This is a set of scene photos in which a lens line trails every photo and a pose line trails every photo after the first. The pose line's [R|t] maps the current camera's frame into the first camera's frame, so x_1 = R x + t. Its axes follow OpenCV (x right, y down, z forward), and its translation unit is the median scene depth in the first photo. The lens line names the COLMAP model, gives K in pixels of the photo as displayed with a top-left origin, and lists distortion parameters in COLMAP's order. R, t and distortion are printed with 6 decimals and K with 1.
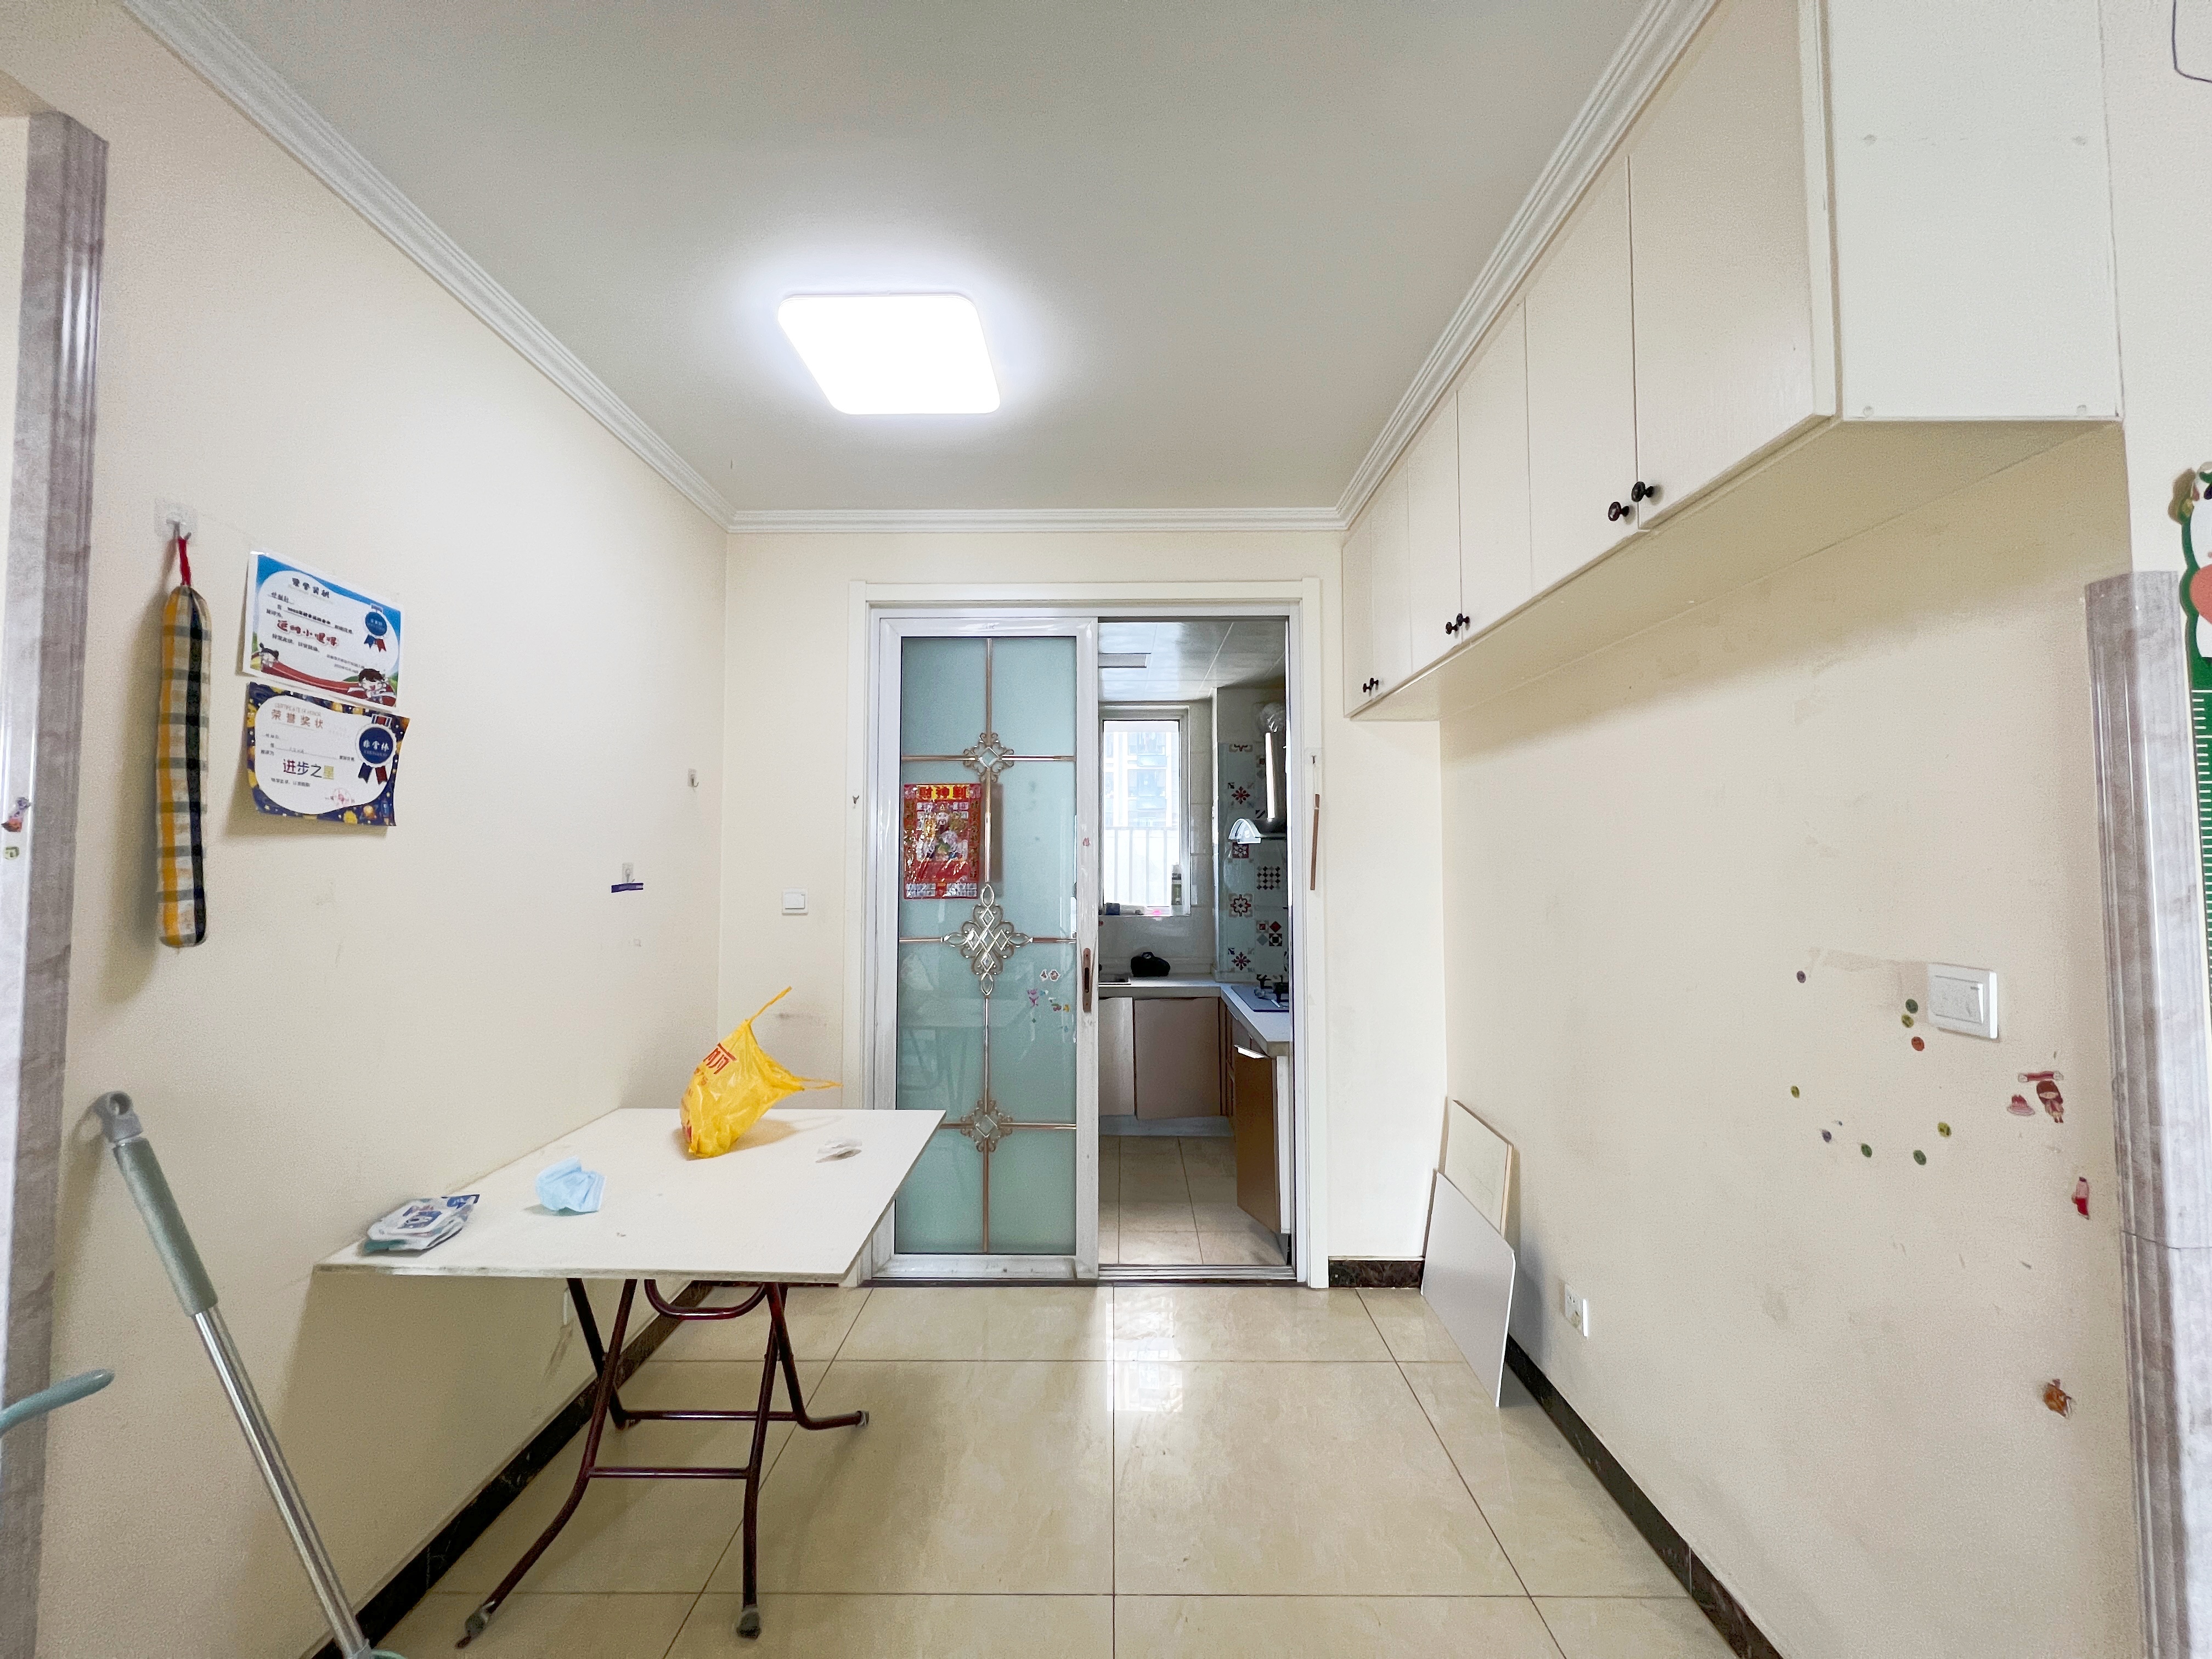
lens RADIAL K [[885.5, 0, 1103.5], [0, 885.5, 831.2], [0, 0, 1]] dist [-0.000530, 0.000013]
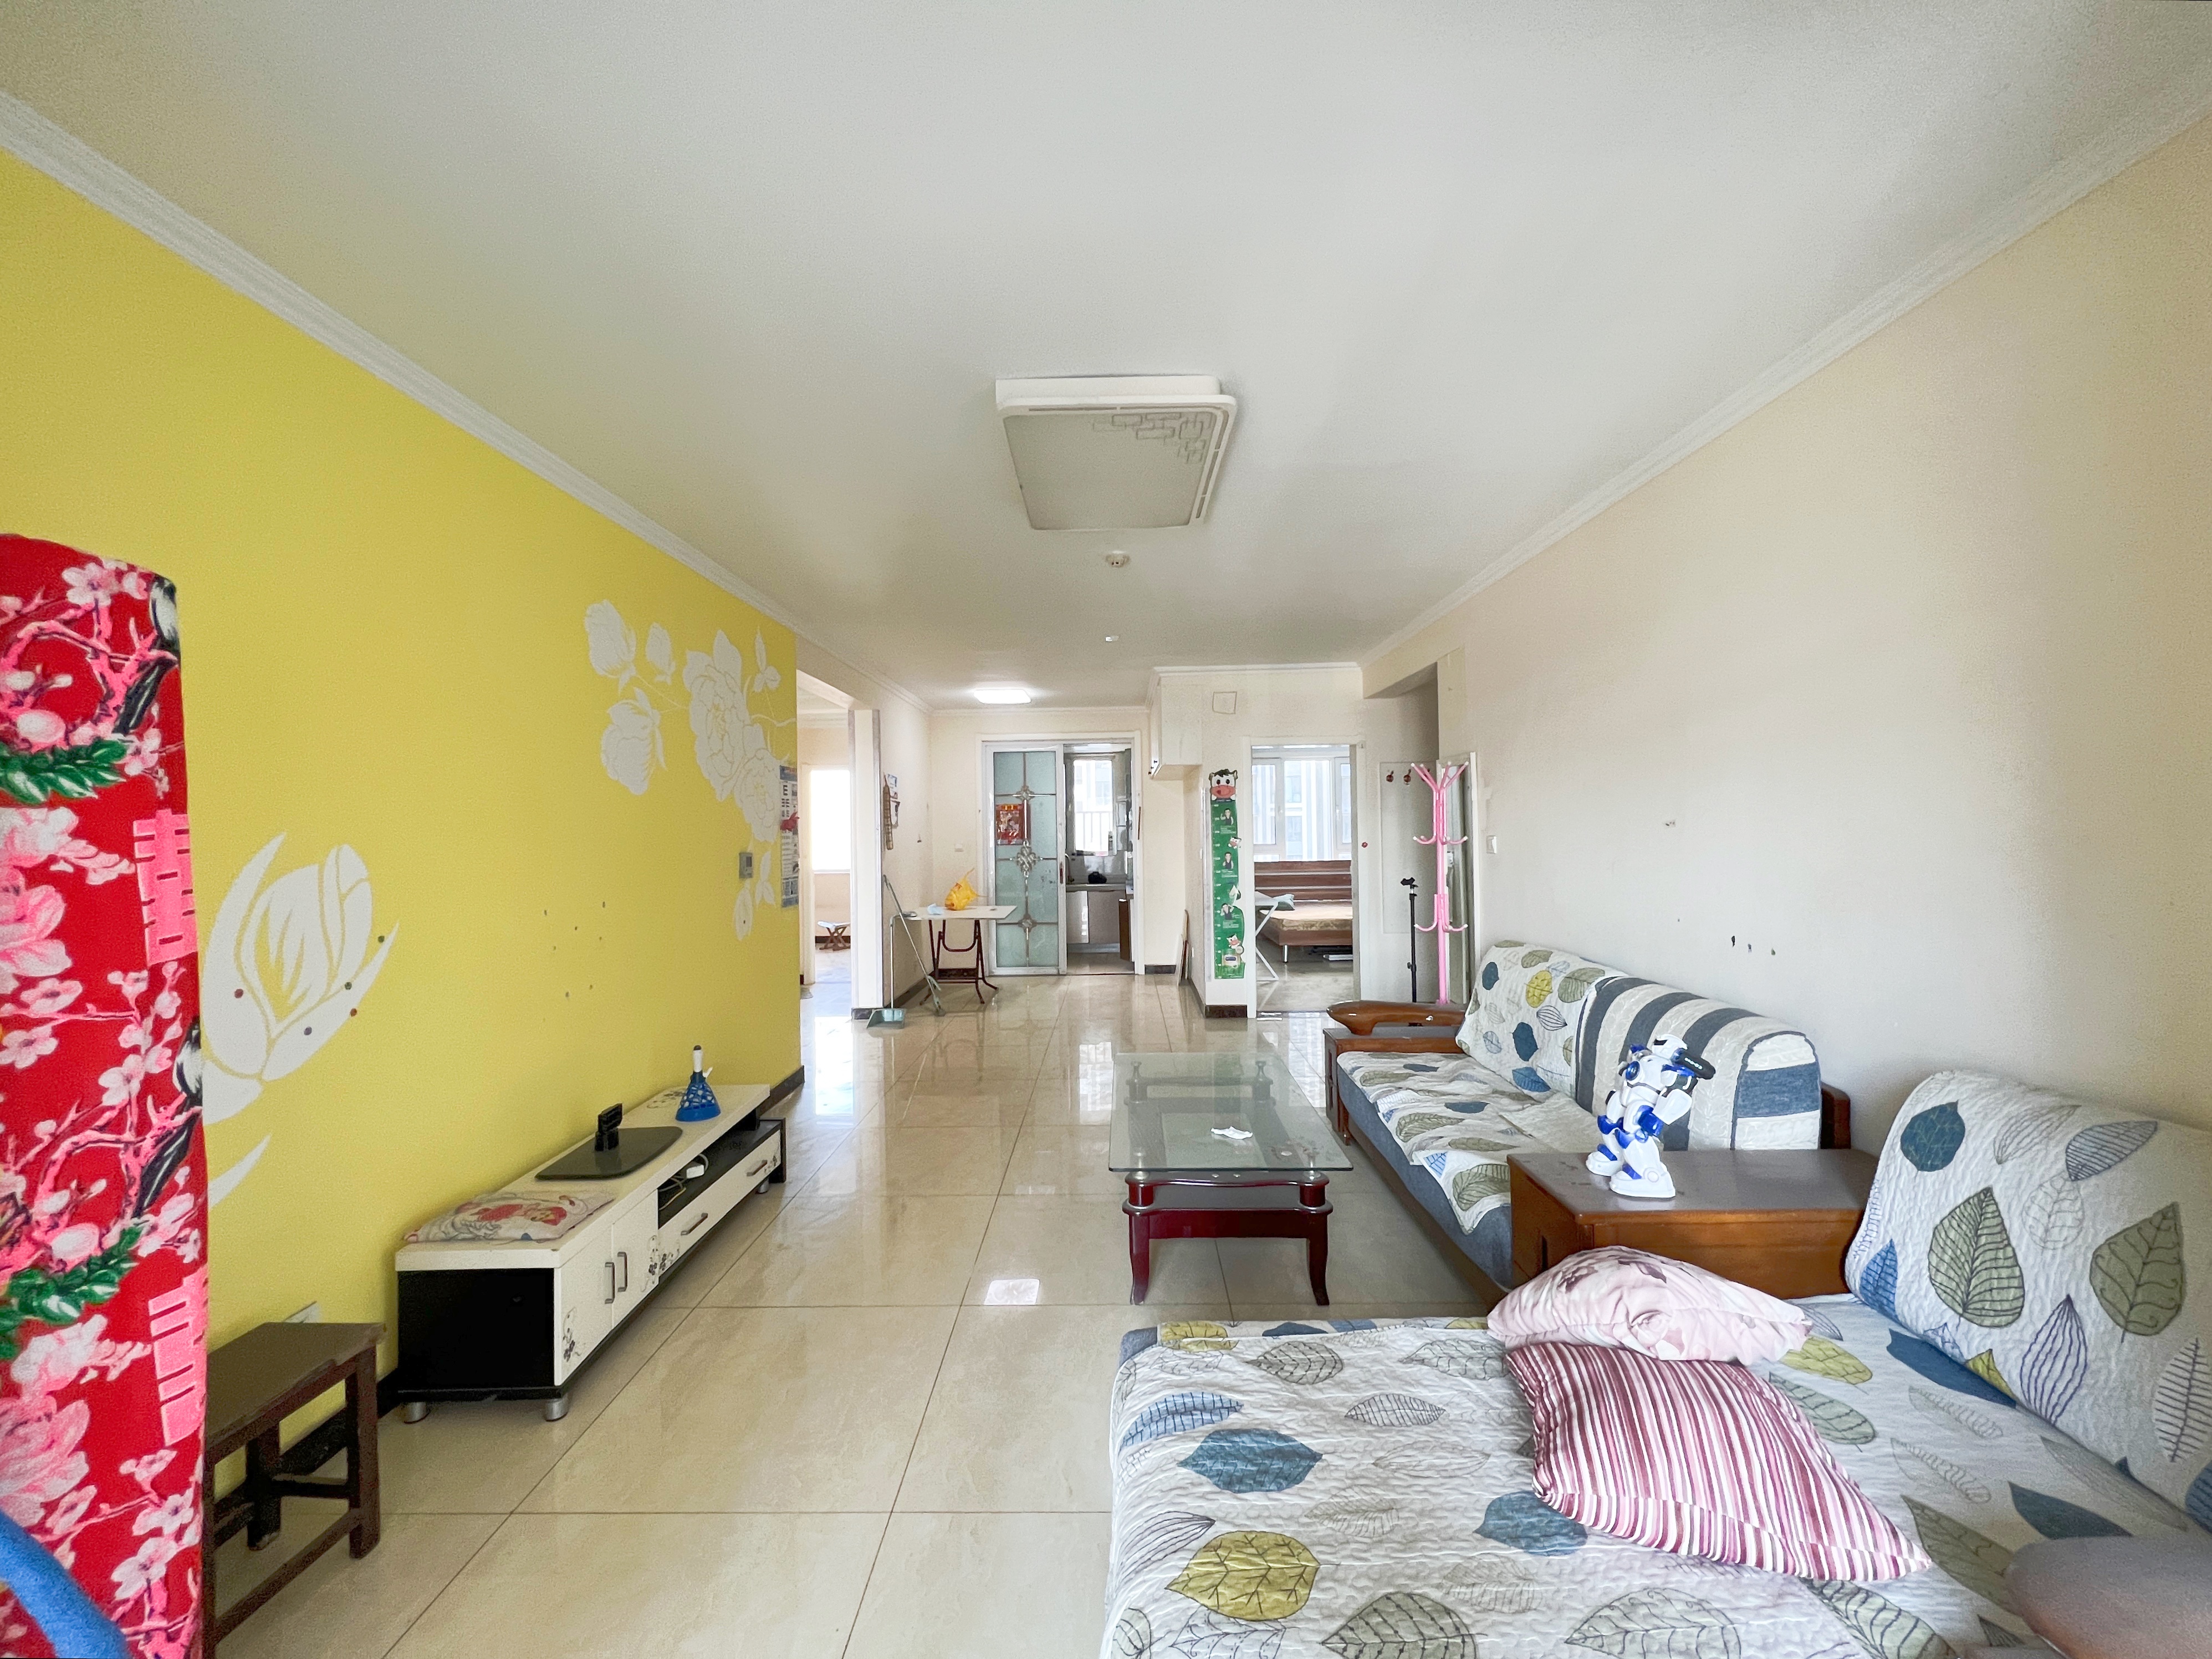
lens RADIAL K [[885.6, 0, 1105.1], [0, 885.6, 830.3], [0, 0, 1]] dist [-0.000530, 0.000013]
pose [[0.999869, -0.015996, -0.002645, 0.082391], [0.016090, 0.999042, 0.040691, -0.052036], [0.001992, -0.040728, 0.999168, -1.151764]]
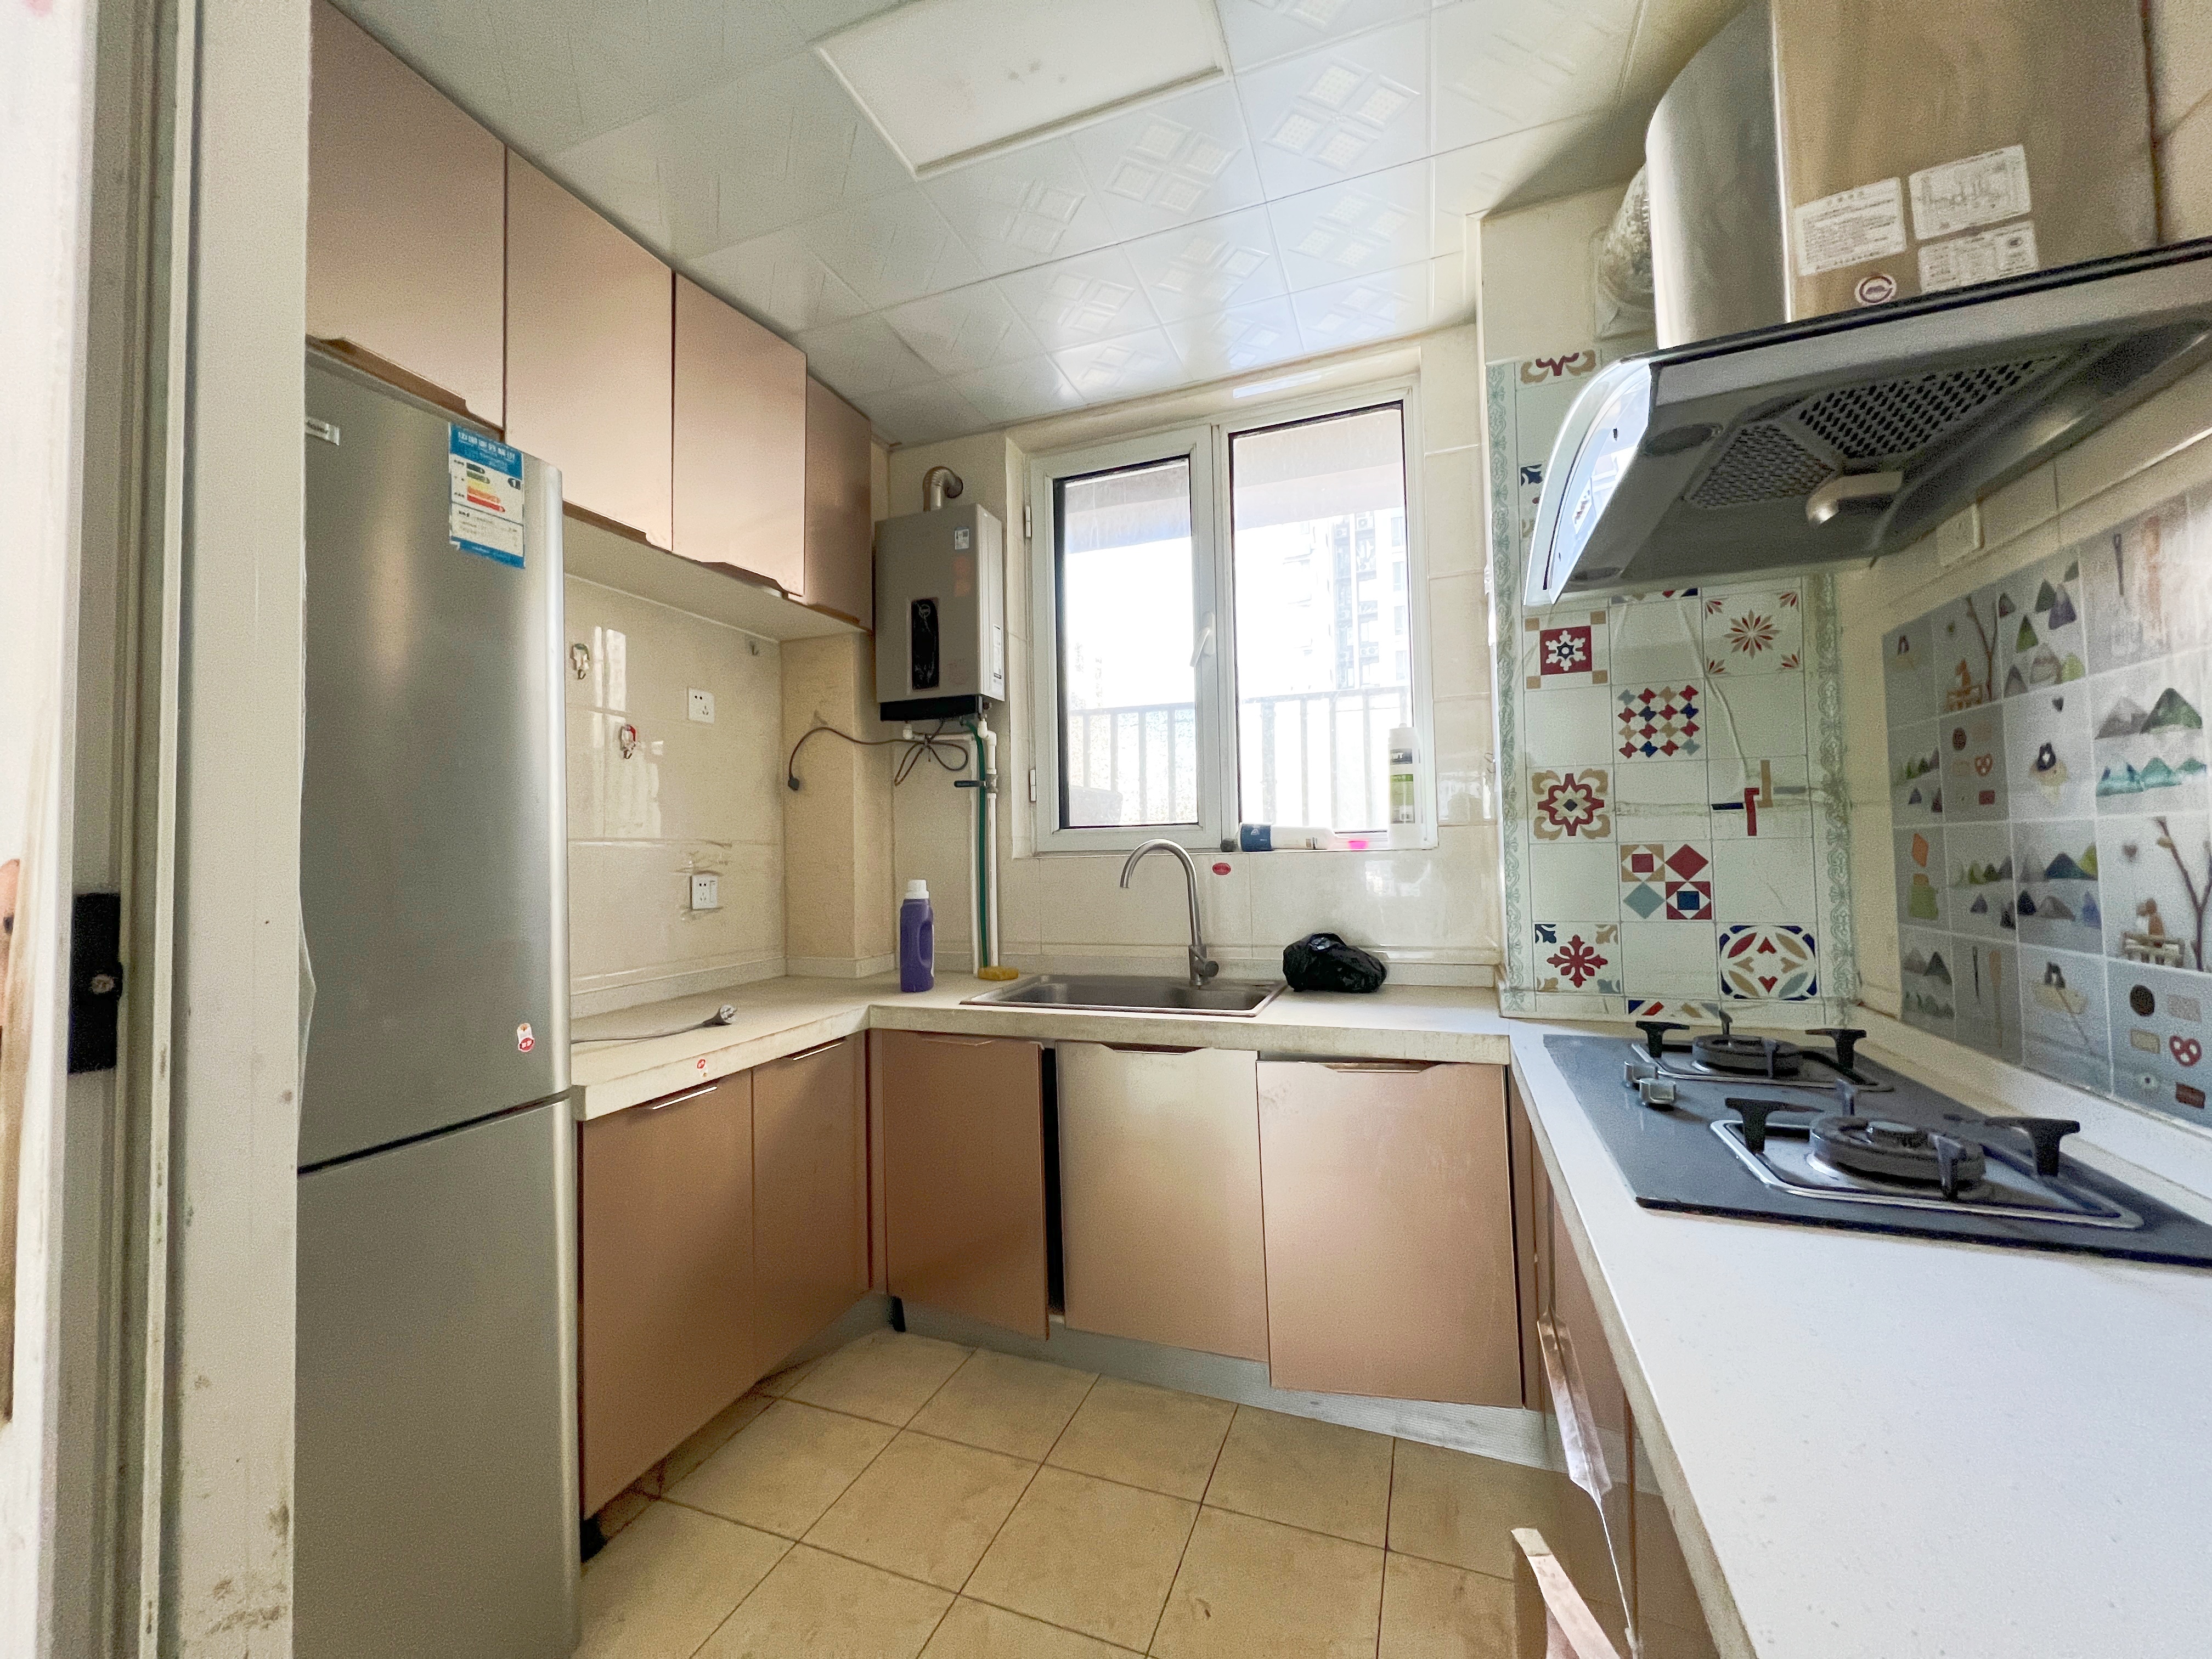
lens RADIAL K [[885.5, 0, 1106.3], [0, 885.5, 821.1], [0, 0, 1]] dist [-0.000530, 0.000013]
pose [[0.940224, -0.034907, -0.338762, 0.099954], [0.037258, 0.999306, 0.000436, 0.083783], [0.338512, -0.013031, 0.940872, 0.602938]]
